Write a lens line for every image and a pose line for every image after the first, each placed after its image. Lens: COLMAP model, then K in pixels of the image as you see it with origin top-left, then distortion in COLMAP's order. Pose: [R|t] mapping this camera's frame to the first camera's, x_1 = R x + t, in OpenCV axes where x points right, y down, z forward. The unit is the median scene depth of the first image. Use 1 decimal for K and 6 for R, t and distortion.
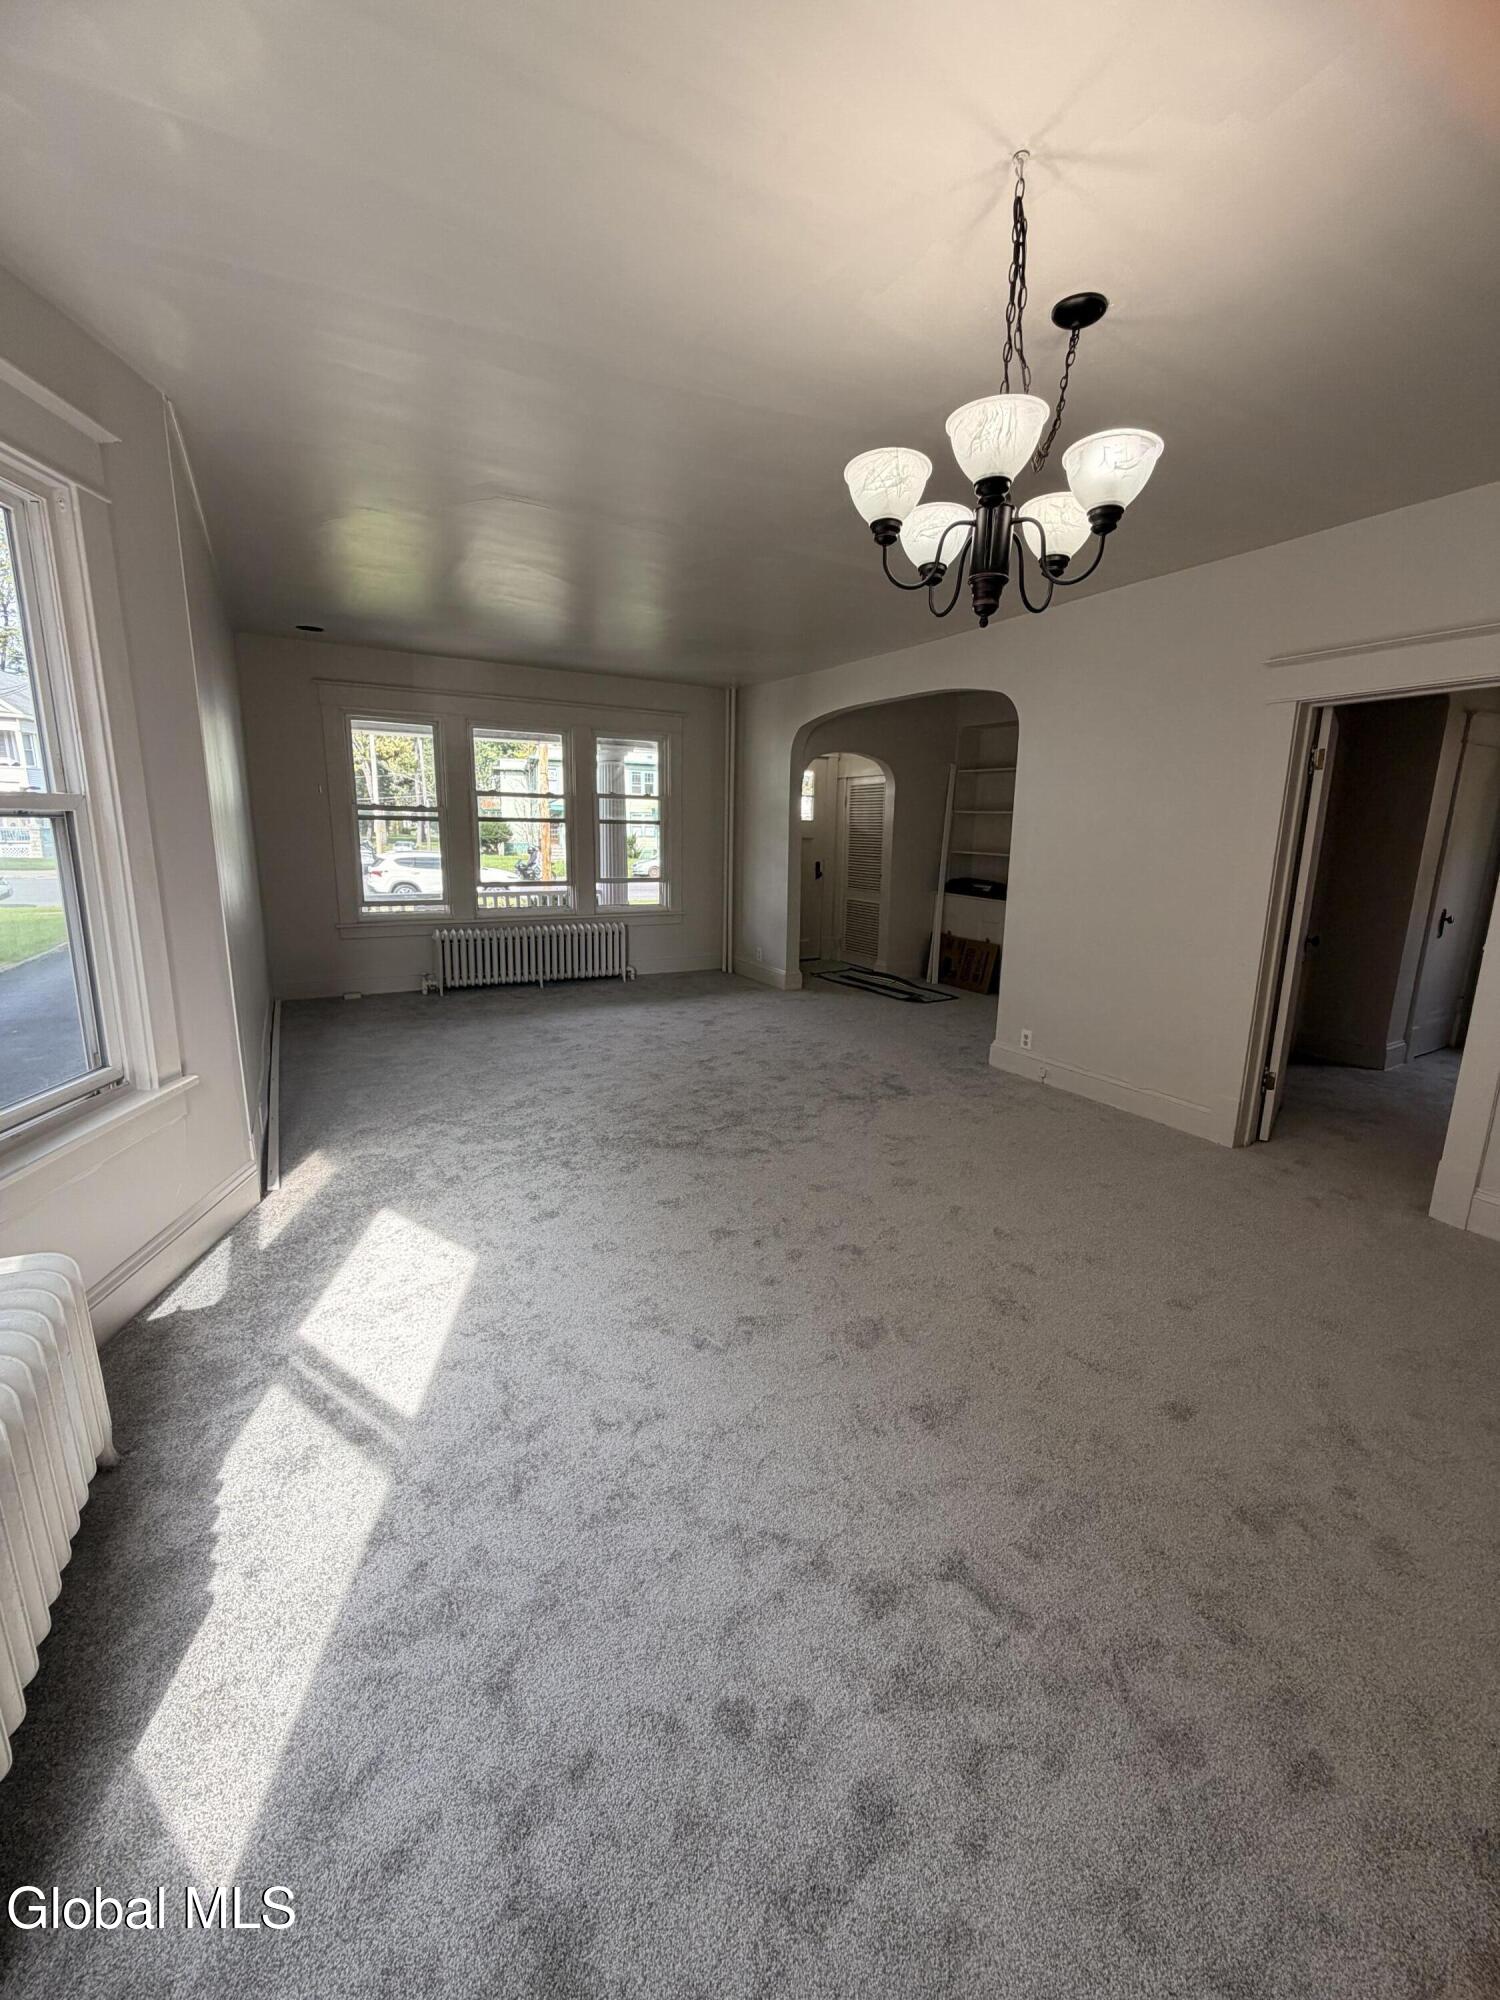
lens RADIAL K [[803.4, 0, 751.5], [0, 803.4, 994.7], [0, 0, 1]] dist [-0.003597, -0.000047]
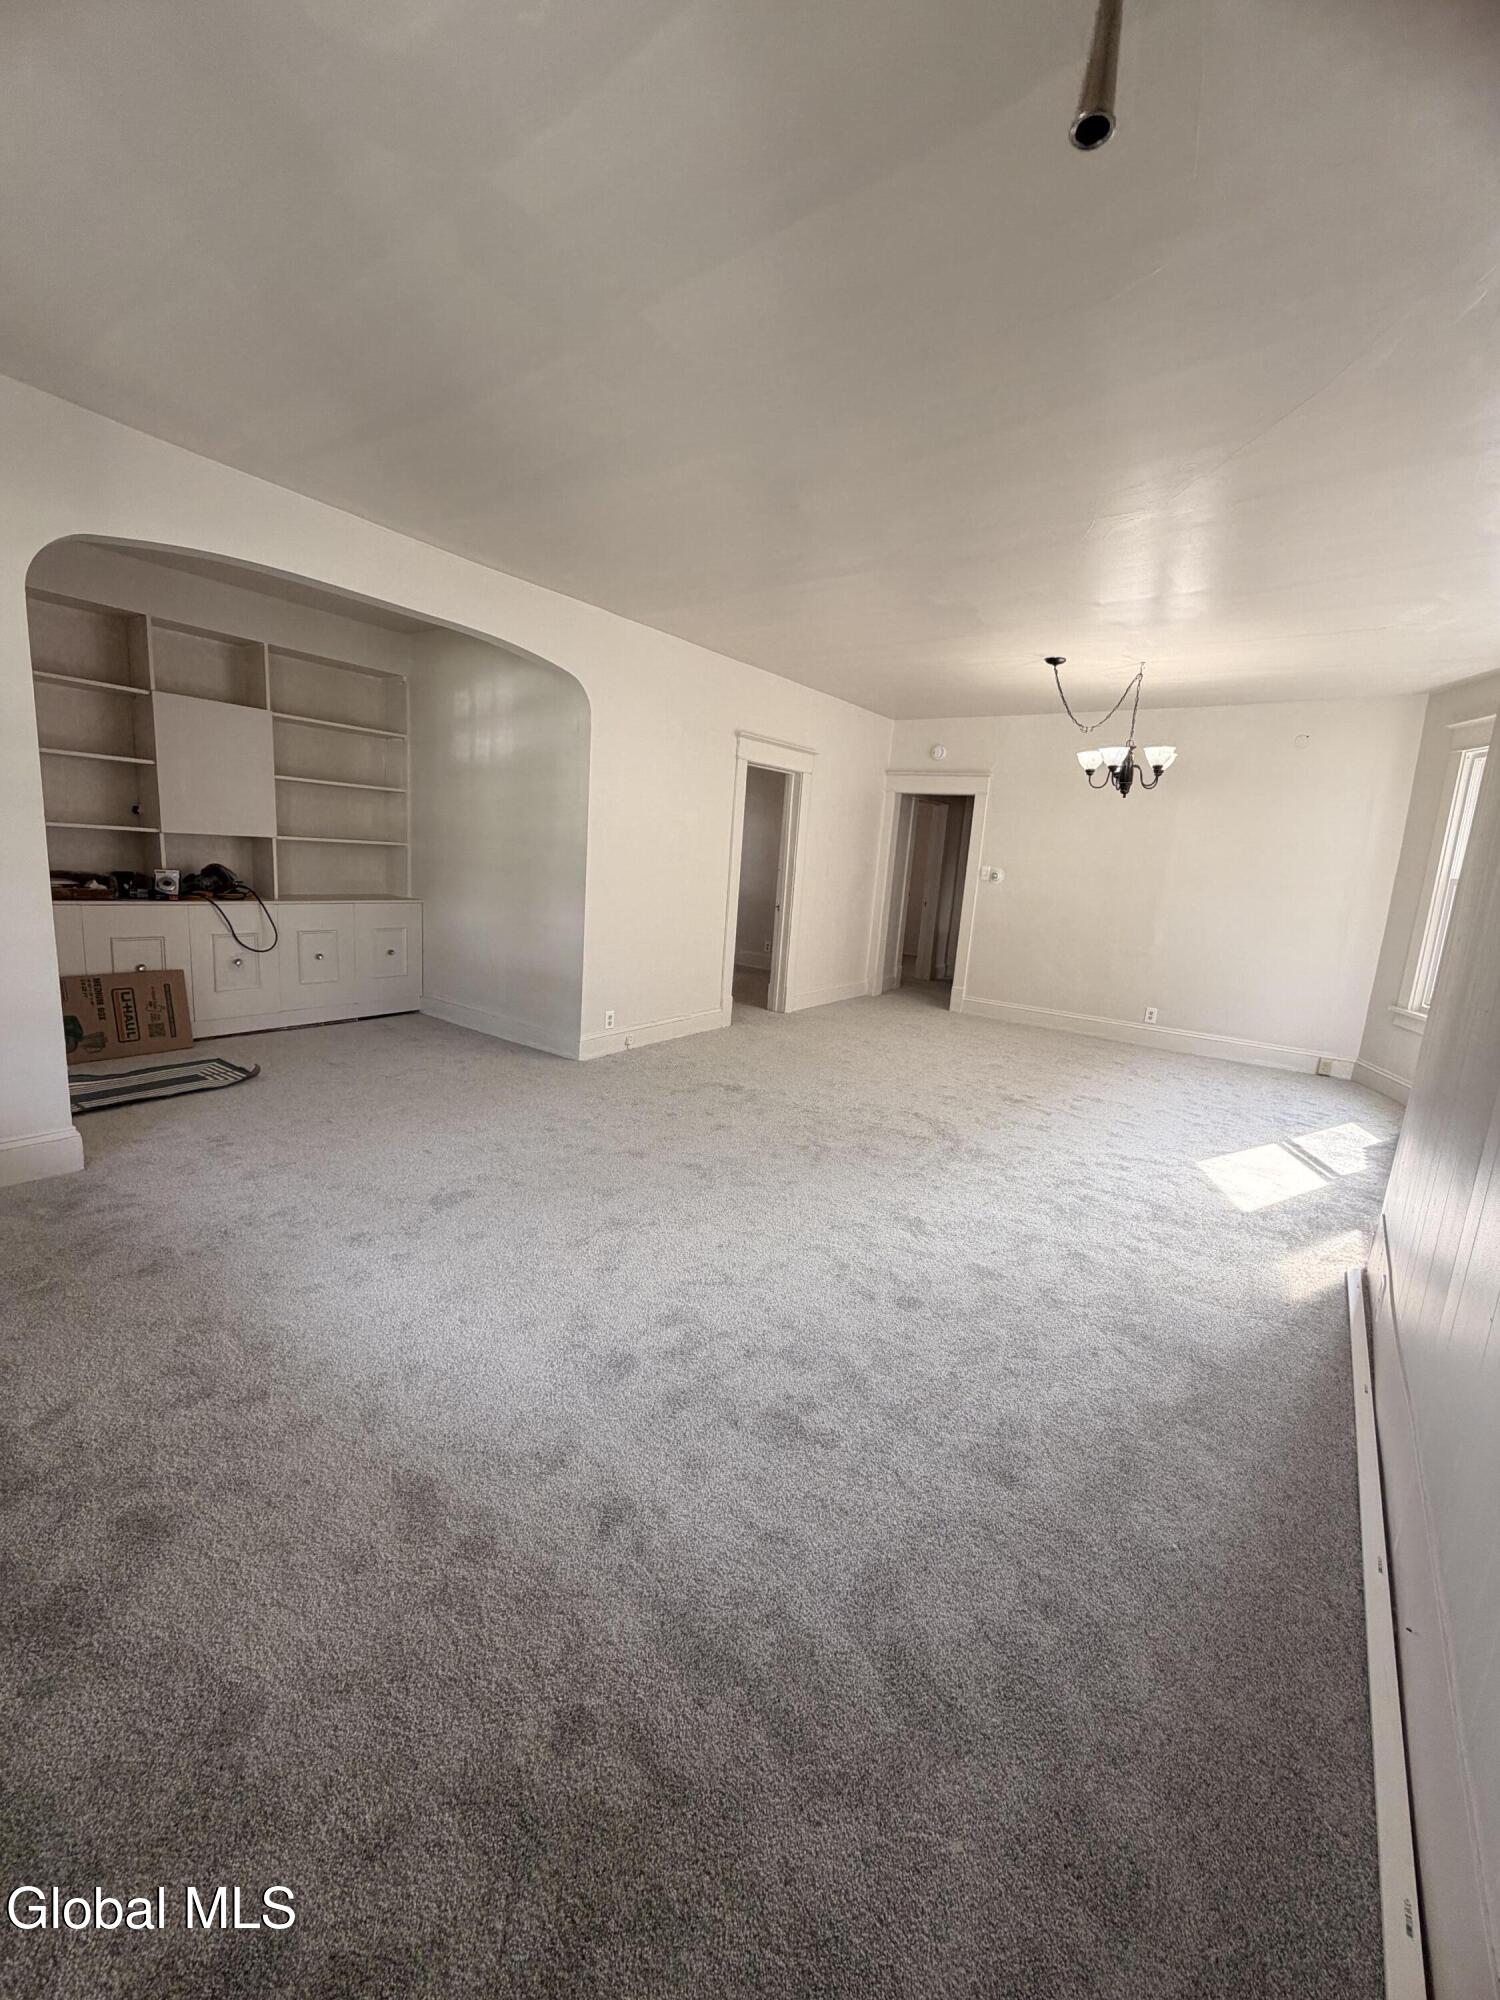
lens RADIAL K [[803.4, 0, 752.0], [0, 803.4, 1003.4], [0, 0, 1]] dist [-0.003597, -0.000047]
pose [[-0.406602, -0.213441, 0.888323, -0.932375], [0.113632, 0.952962, 0.280984, -0.334059], [-0.906511, 0.215191, -0.363222, 1.644164]]
